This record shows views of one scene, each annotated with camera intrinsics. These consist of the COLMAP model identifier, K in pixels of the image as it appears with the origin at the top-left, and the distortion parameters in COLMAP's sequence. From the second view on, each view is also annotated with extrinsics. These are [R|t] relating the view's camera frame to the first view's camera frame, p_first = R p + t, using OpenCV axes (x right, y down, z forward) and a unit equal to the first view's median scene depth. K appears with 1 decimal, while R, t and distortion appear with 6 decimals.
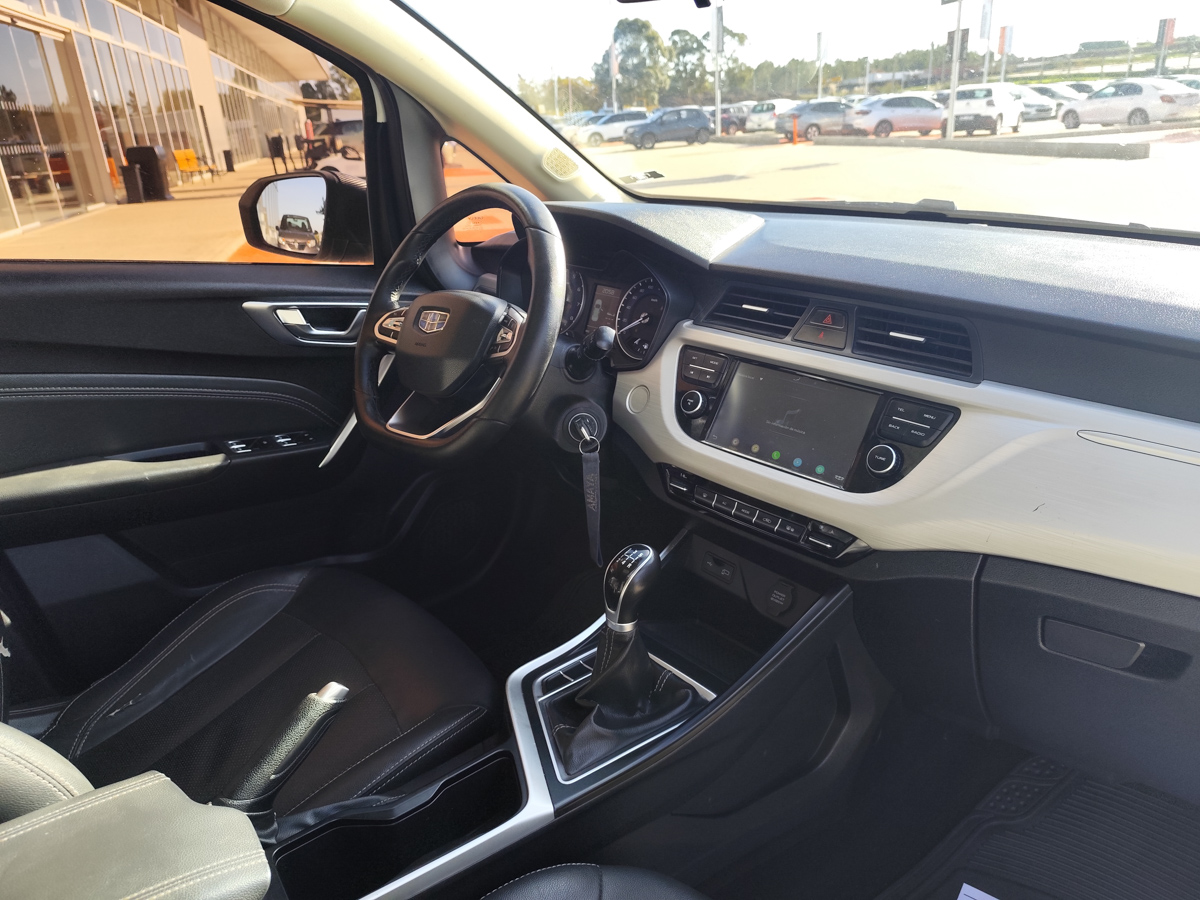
lens RADIAL K [[826.5, 0, 600.0], [0, 826.5, 450.0], [0, 0, 1]] dist [0.003433, -0.021509]
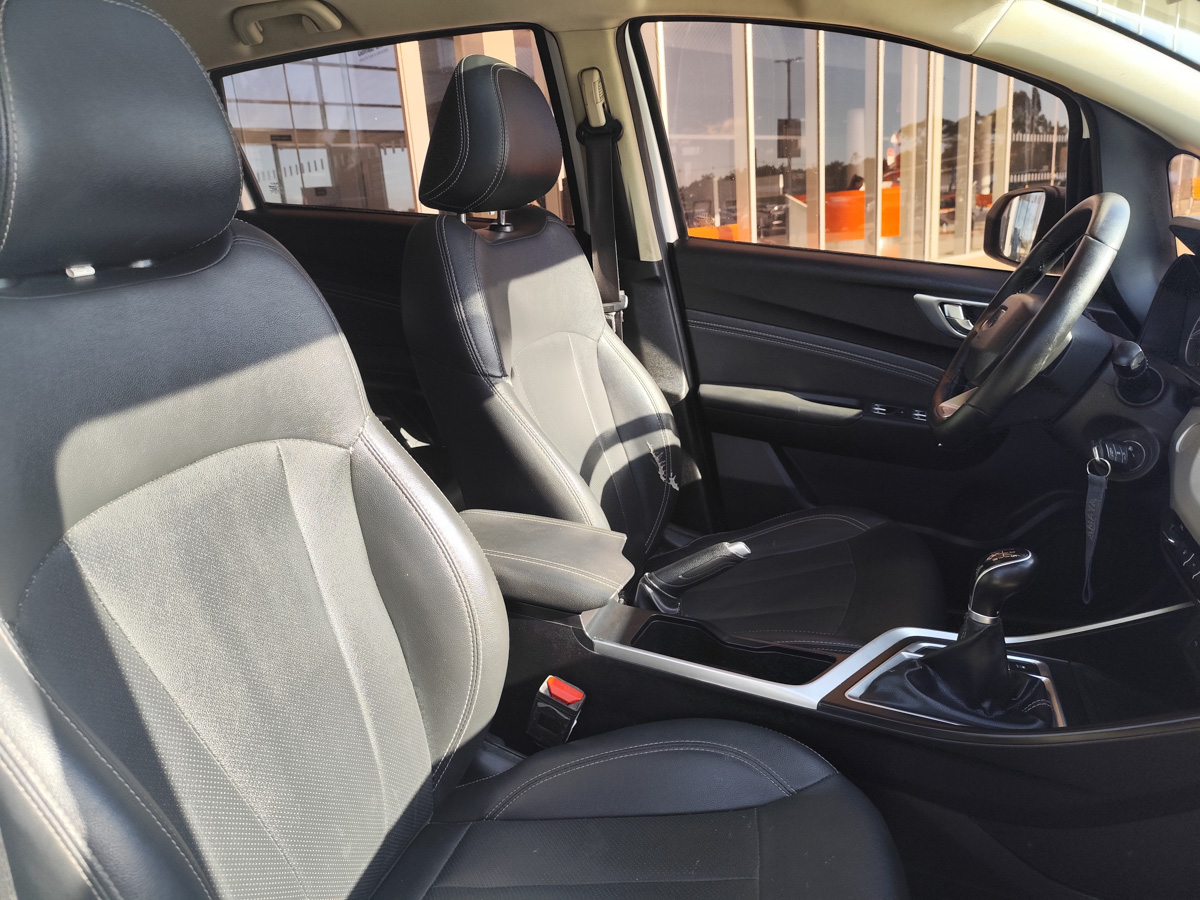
lens RADIAL K [[826.5, 0, 600.0], [0, 826.5, 450.0], [0, 0, 1]] dist [0.003433, -0.021509]
pose [[0.475747, 0.257638, -0.841004, 0.496221], [-0.286275, 0.949436, 0.128913, 0.016398], [0.831692, 0.179428, 0.525446, 0.028391]]
